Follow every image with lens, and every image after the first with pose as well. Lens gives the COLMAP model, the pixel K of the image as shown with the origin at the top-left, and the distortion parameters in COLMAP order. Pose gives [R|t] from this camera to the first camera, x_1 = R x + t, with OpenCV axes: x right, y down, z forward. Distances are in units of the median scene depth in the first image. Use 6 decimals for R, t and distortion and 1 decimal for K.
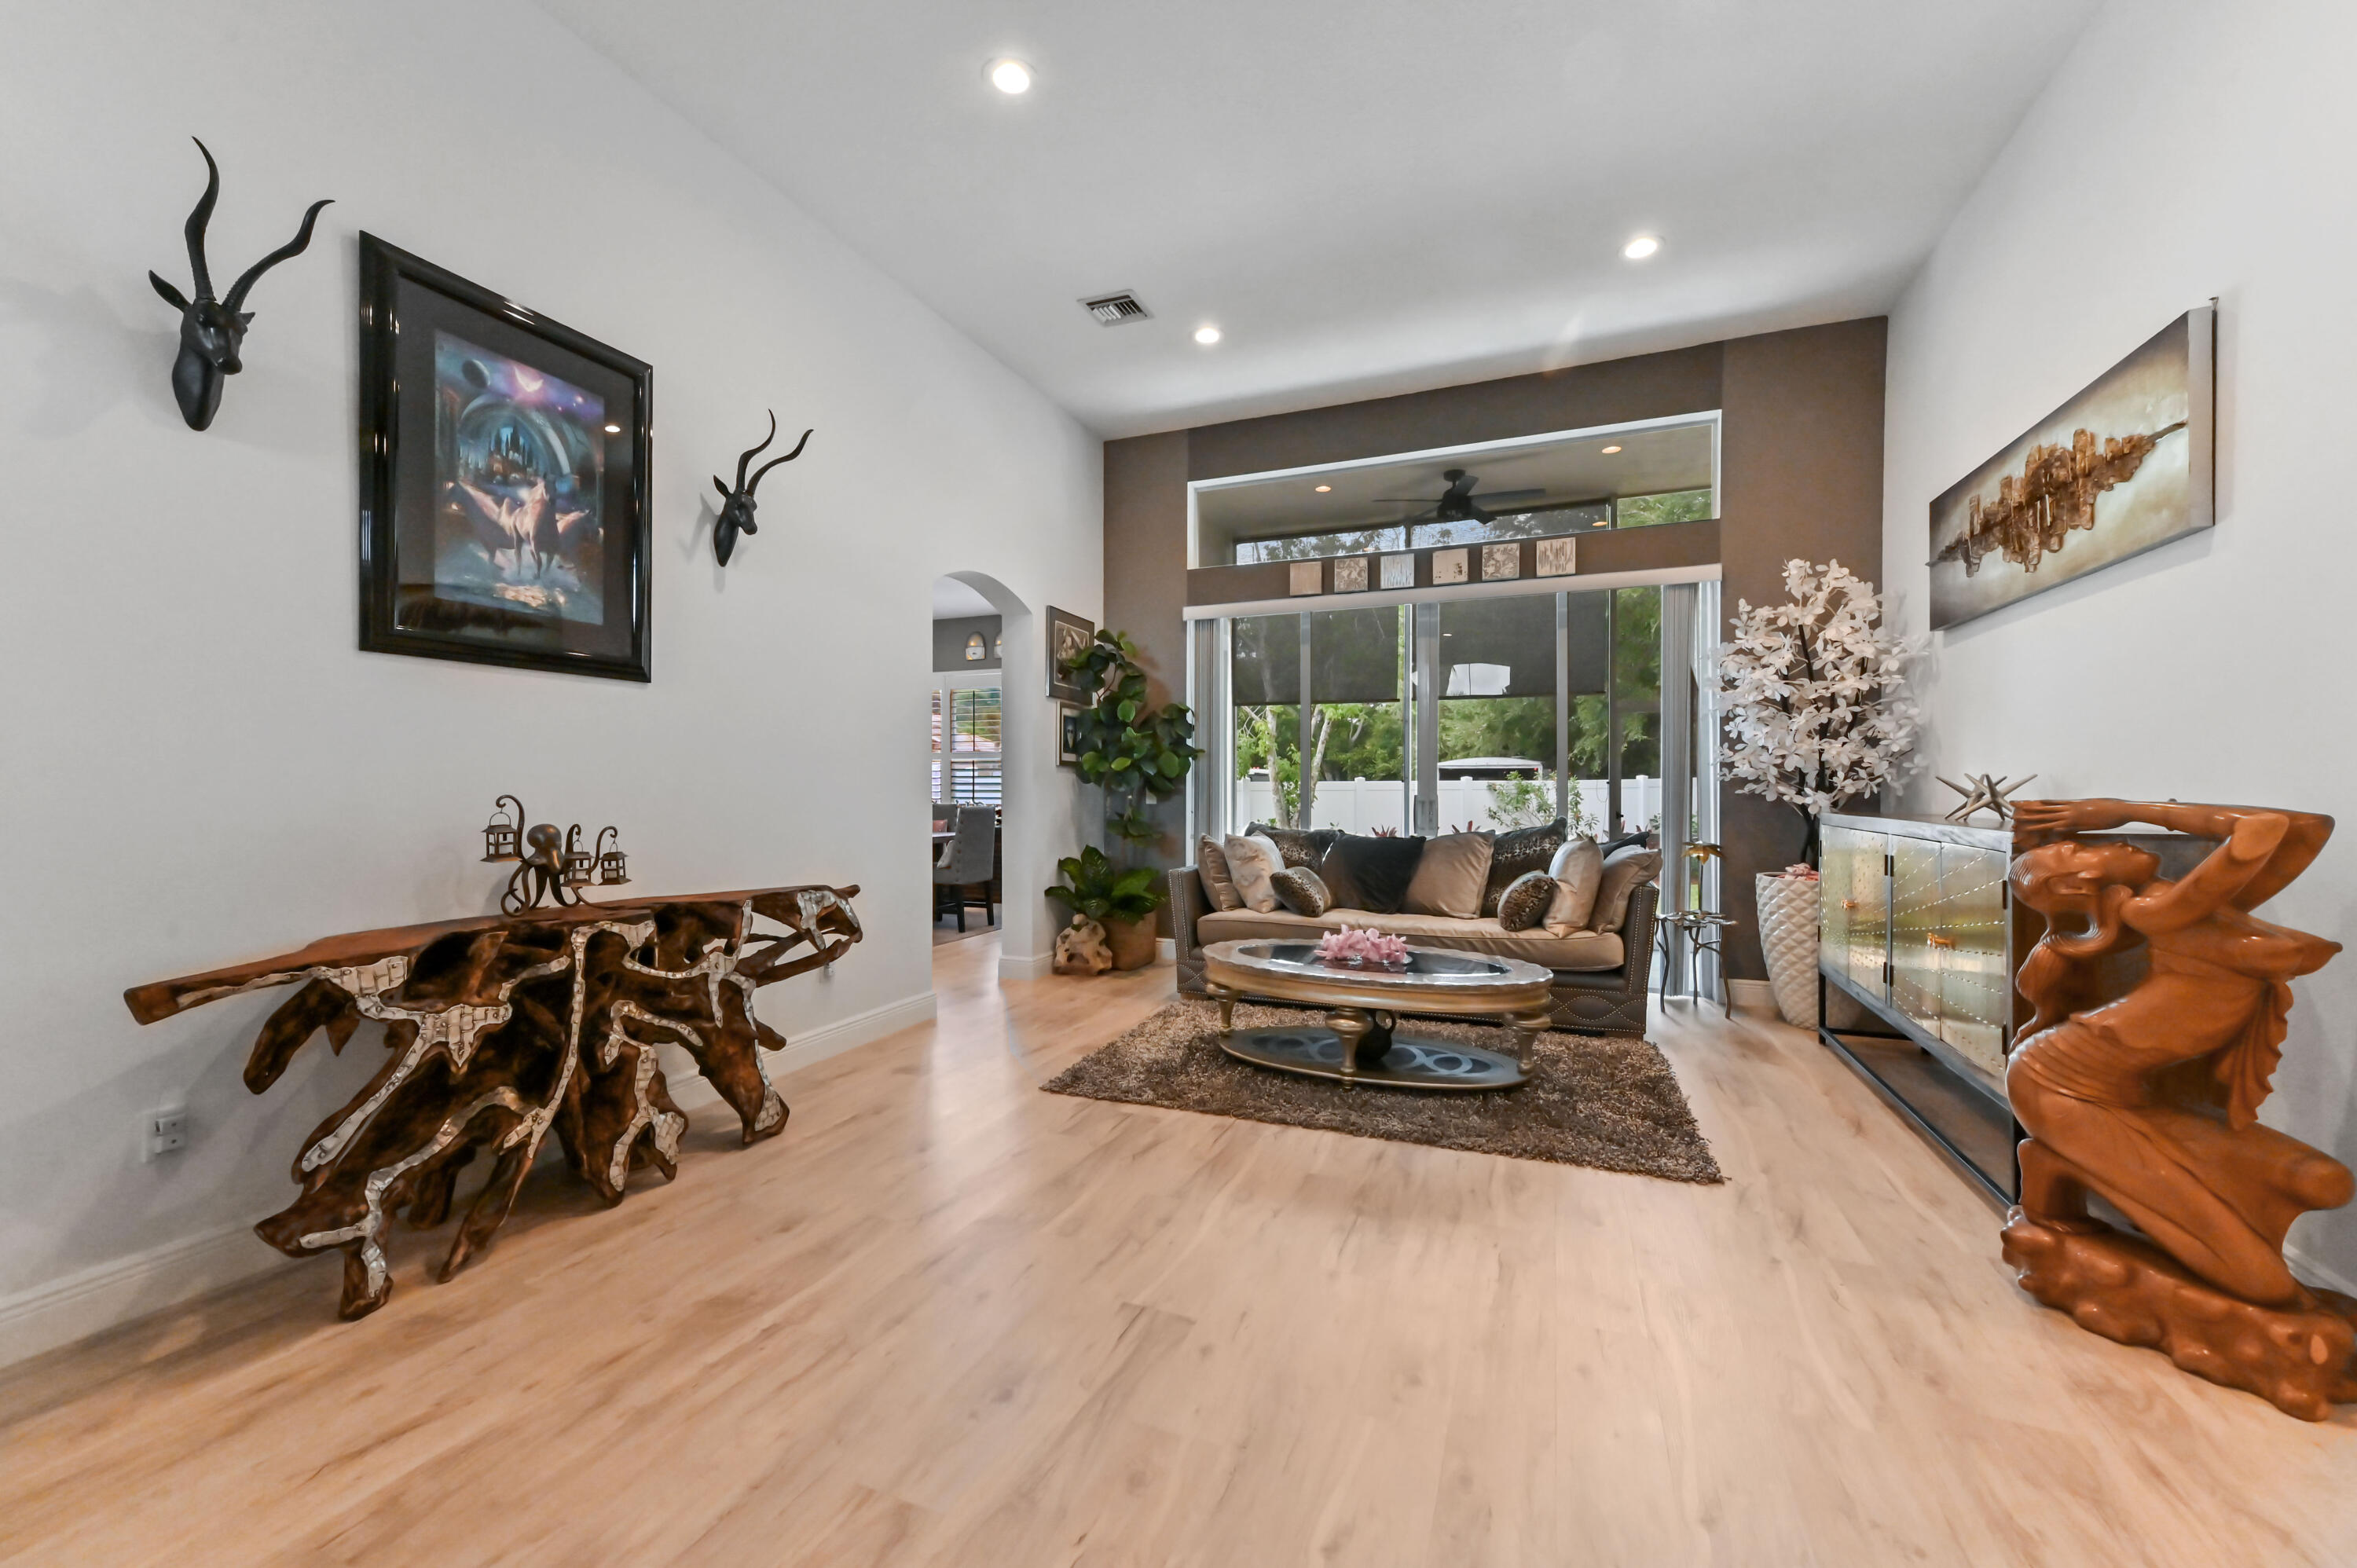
lens RADIAL K [[935.5, 0, 1166.7], [0, 935.5, 786.8], [0, 0, 1]] dist [0.014858, 0.000255]
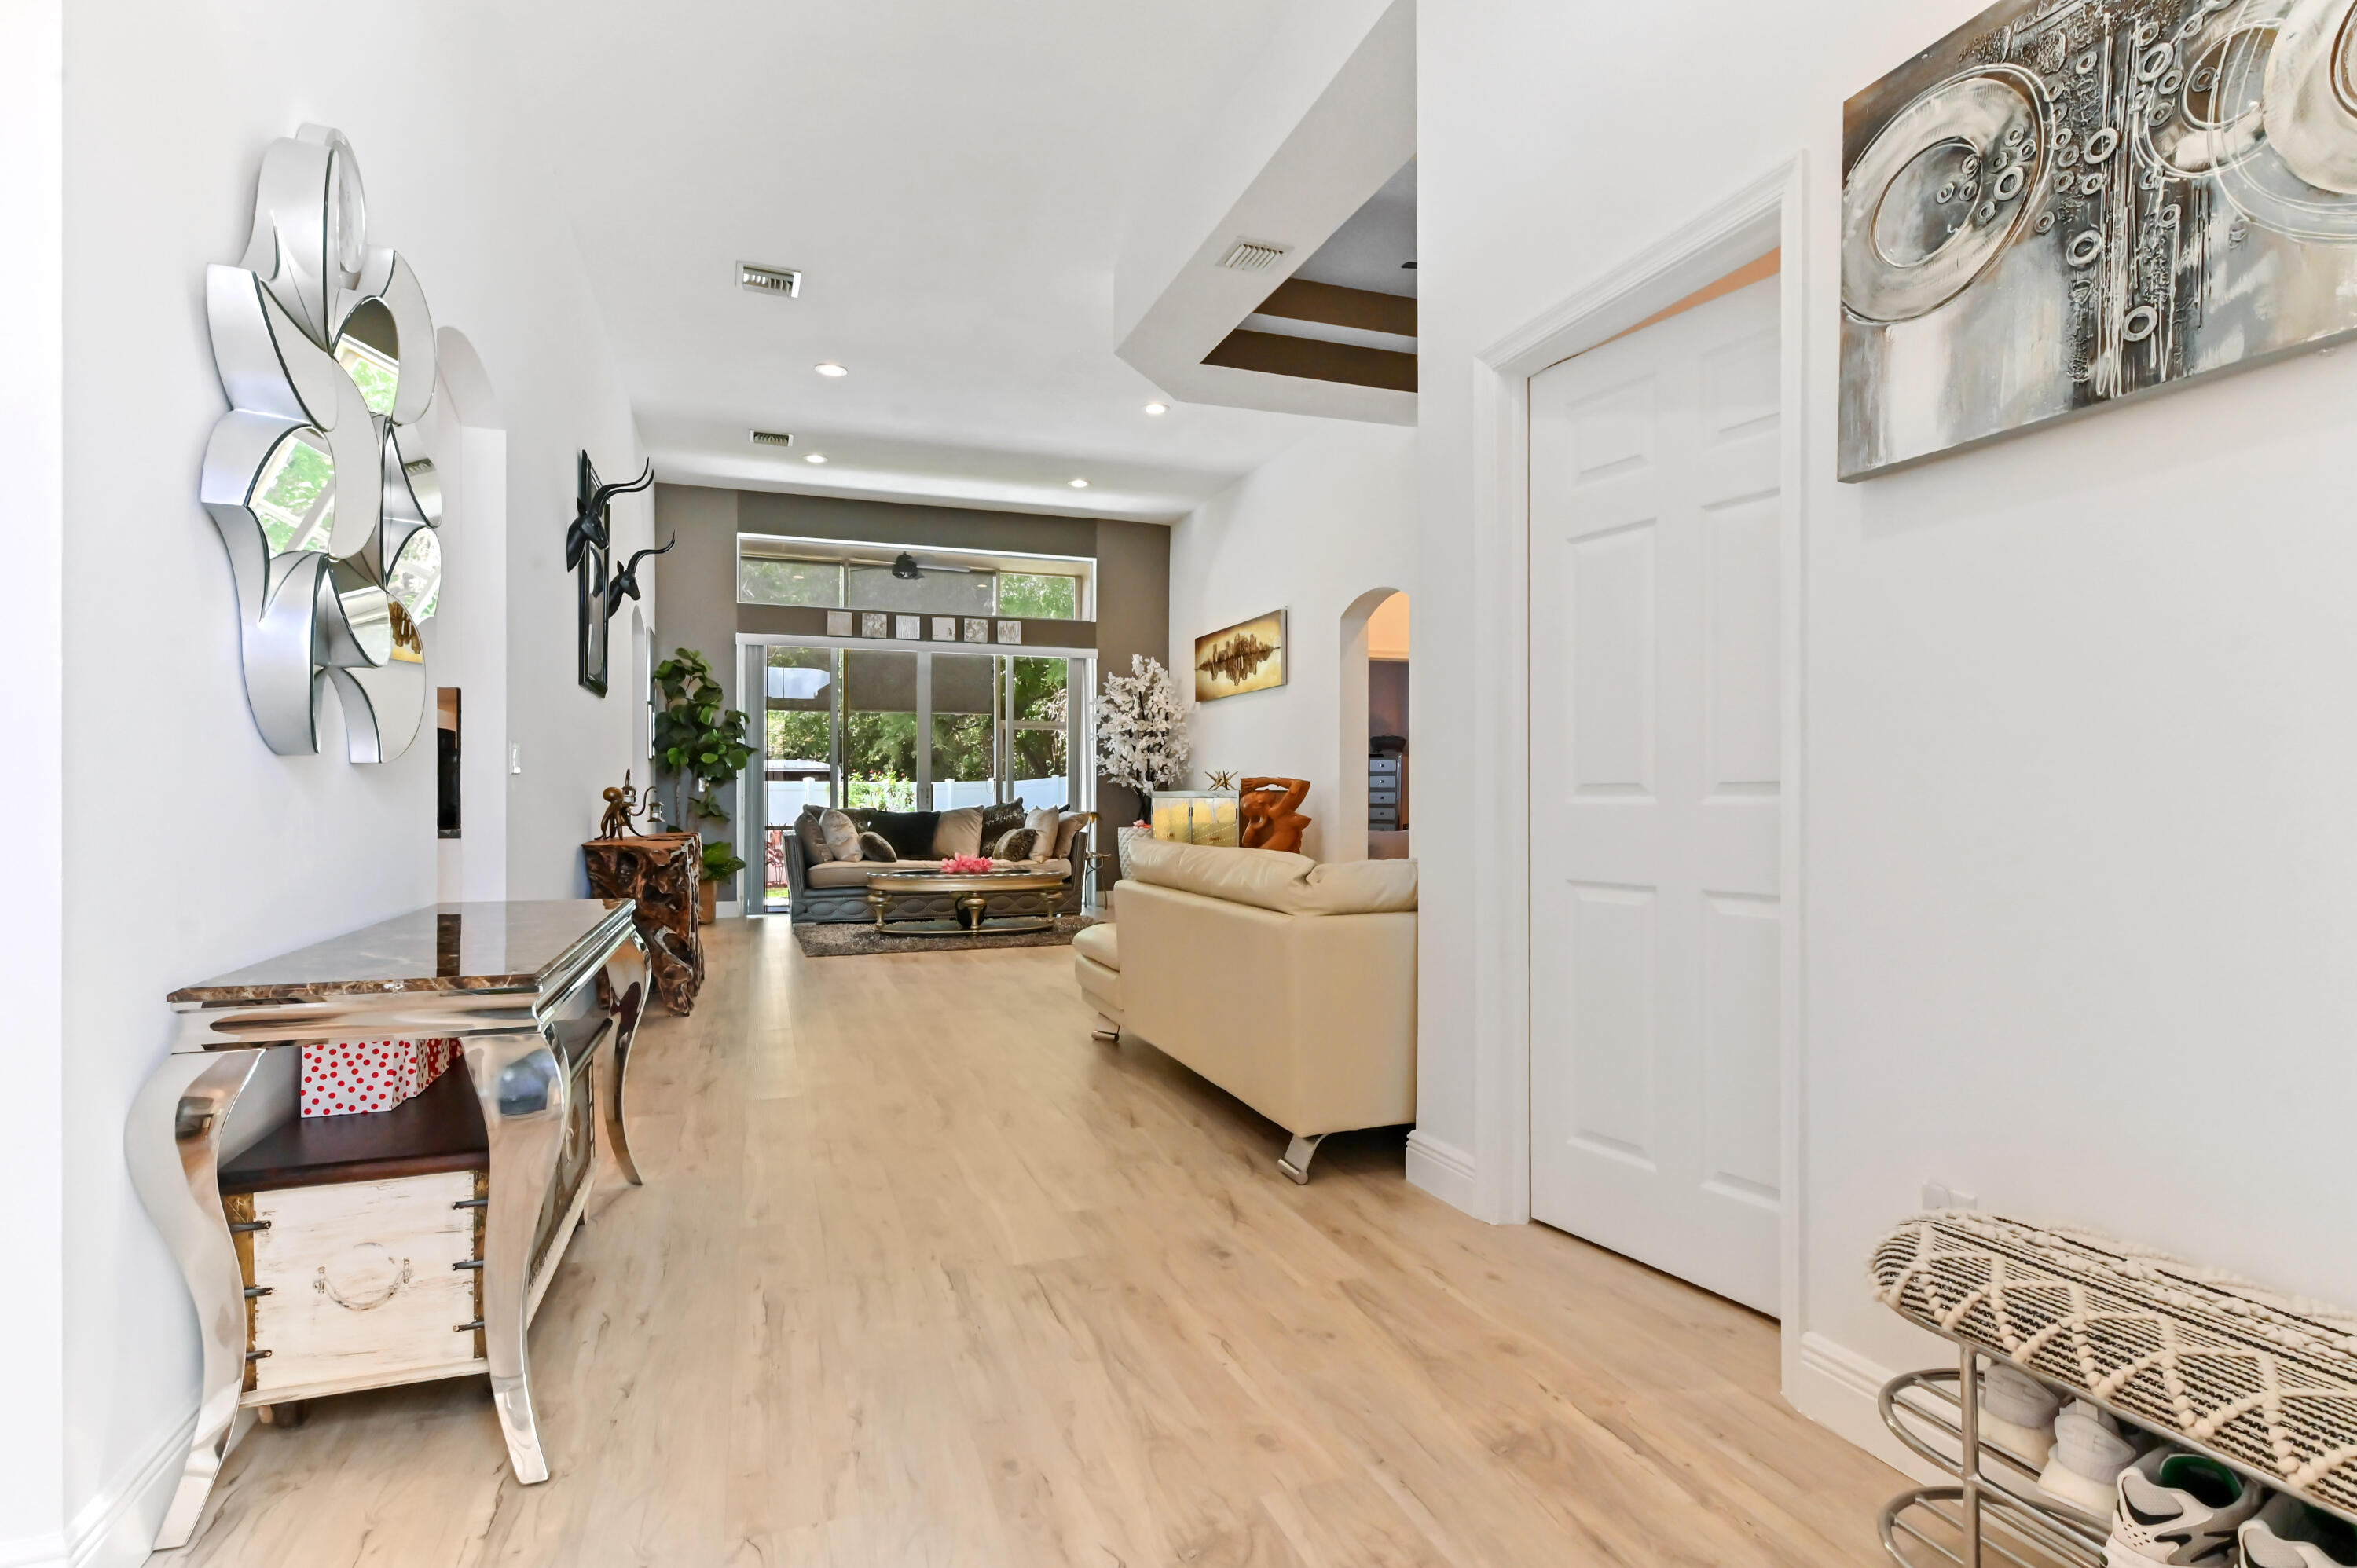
lens RADIAL K [[1157.0, 0, 1177.9], [0, 1157.0, 791.1], [0, 0, 1]] dist [0.000569, -0.000082]
pose [[0.739626, 0.002865, 0.673012, -0.786918], [0.001437, 0.999982, -0.005837, 0.037360], [-0.673016, 0.005284, 0.739609, -0.716754]]
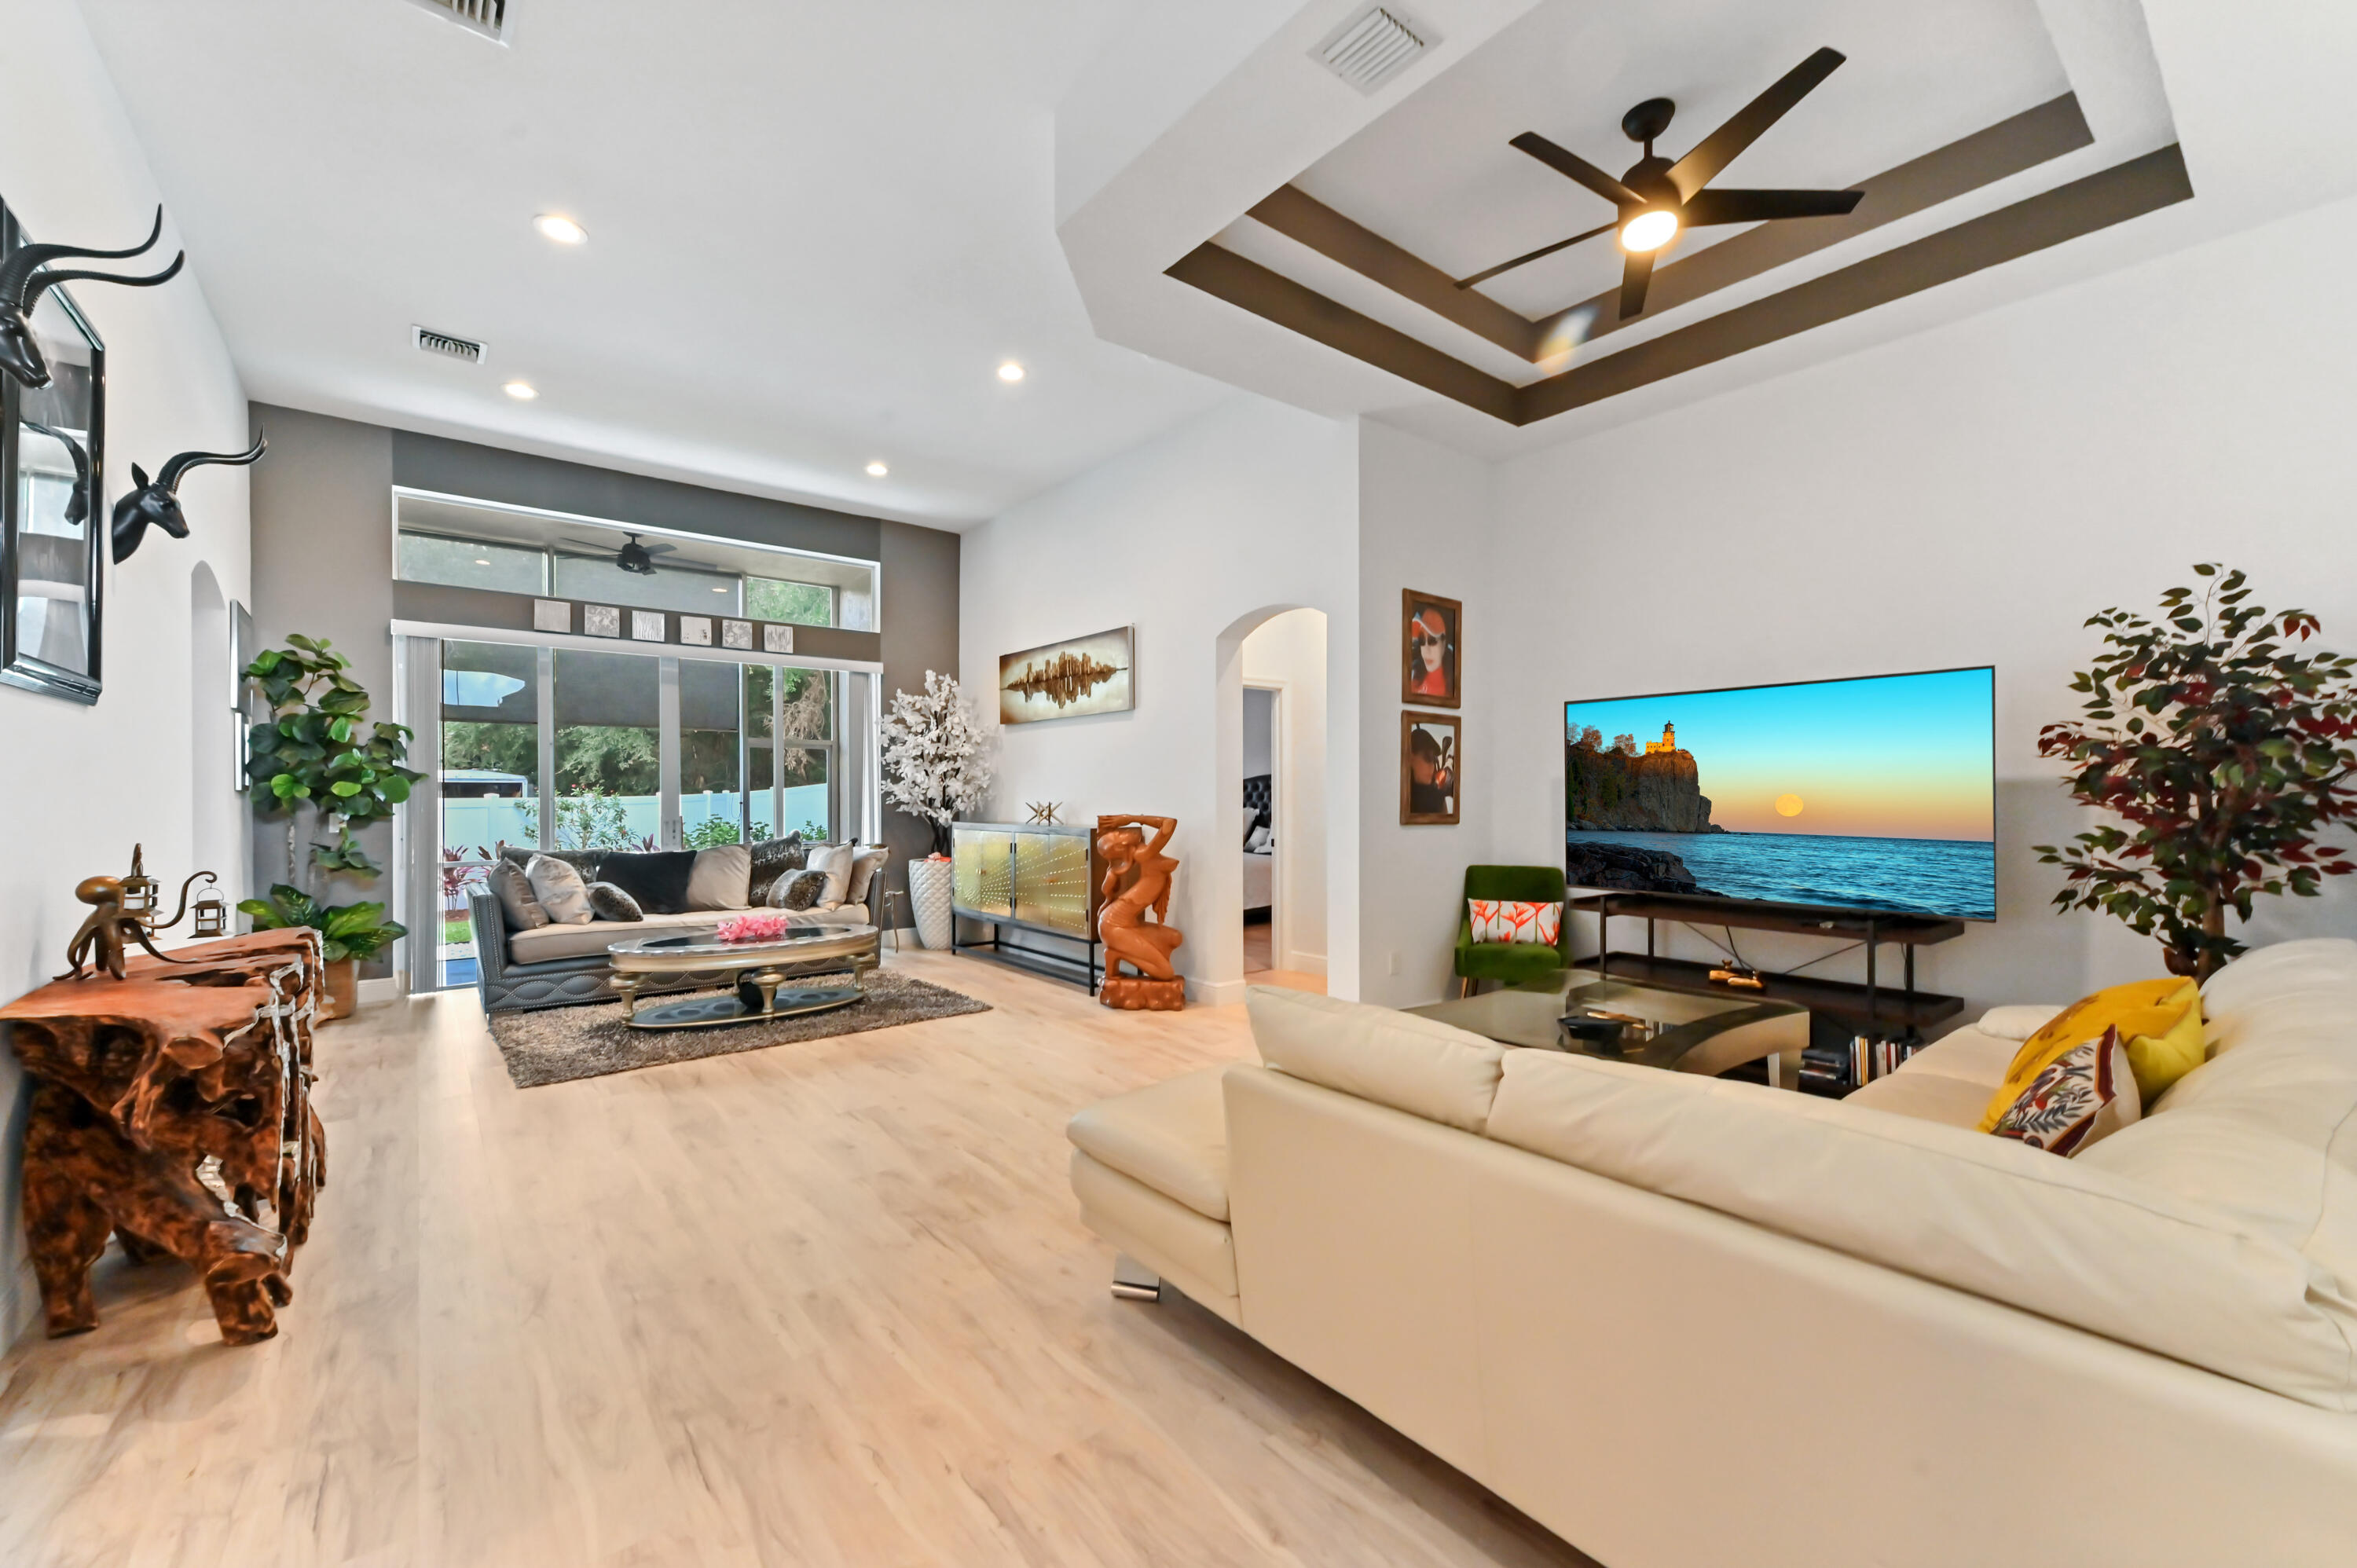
lens RADIAL K [[935.5, 0, 1171.6], [0, 935.5, 790.2], [0, 0, 1]] dist [0.014858, 0.000255]
pose [[0.485174, 0.002994, 0.874412, -0.577514], [0.004862, 0.999969, -0.006121, -0.017472], [-0.874404, 0.007221, 0.485145, -0.178262]]
